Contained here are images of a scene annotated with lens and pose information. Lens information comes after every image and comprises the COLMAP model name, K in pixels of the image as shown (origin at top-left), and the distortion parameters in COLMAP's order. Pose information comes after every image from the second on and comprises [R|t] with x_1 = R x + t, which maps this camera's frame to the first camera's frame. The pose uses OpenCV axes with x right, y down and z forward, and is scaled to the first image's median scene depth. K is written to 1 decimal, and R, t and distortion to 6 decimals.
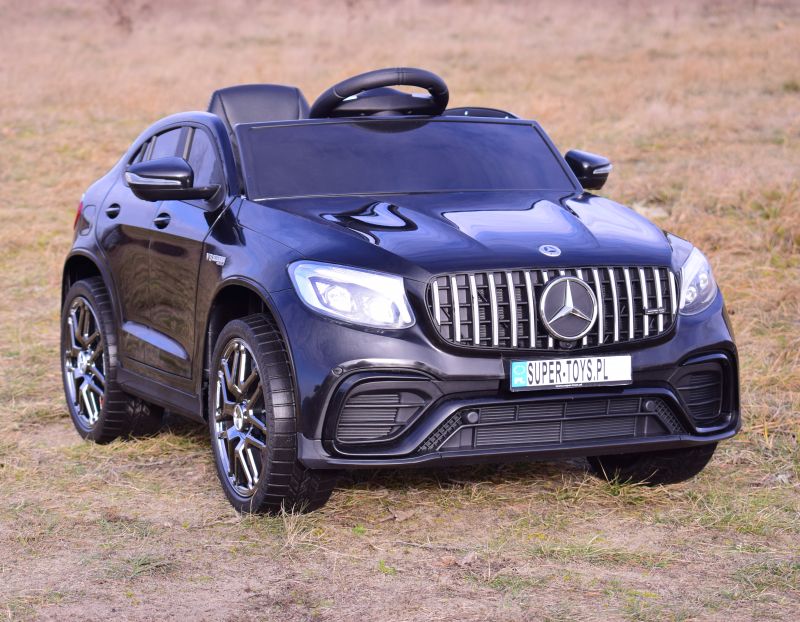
lens RADIAL K [[2261.2, 0, 323.4], [0, 2261.2, 309.7], [0, 0, 1]] dist [0.038354, 0.848153]
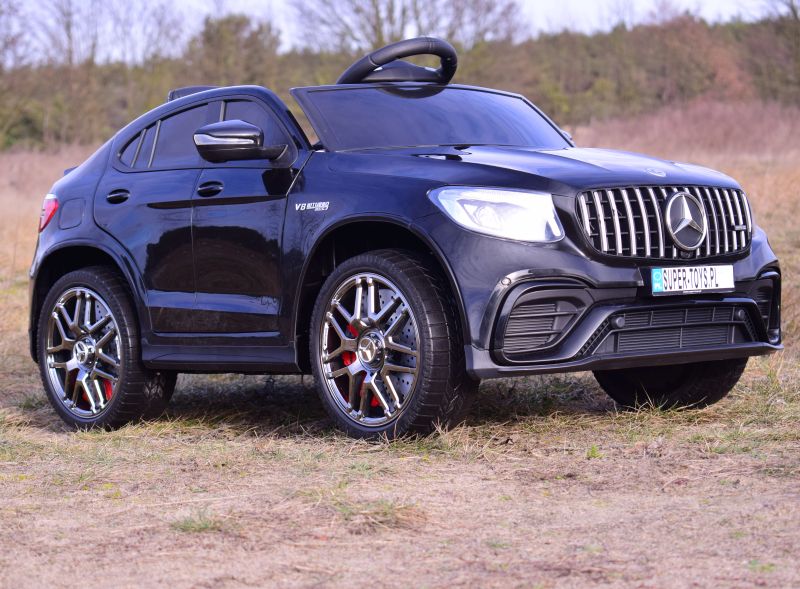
lens RADIAL K [[2132.1, 0, 357.8], [0, 2132.1, 295.6], [0, 0, 1]] dist [0.034503, 0.654598]
pose [[0.948382, -0.039264, 0.314691, -0.362629], [0.069411, 0.993946, -0.085168, 0.110584], [-0.309442, 0.102615, 0.945365, 0.083567]]
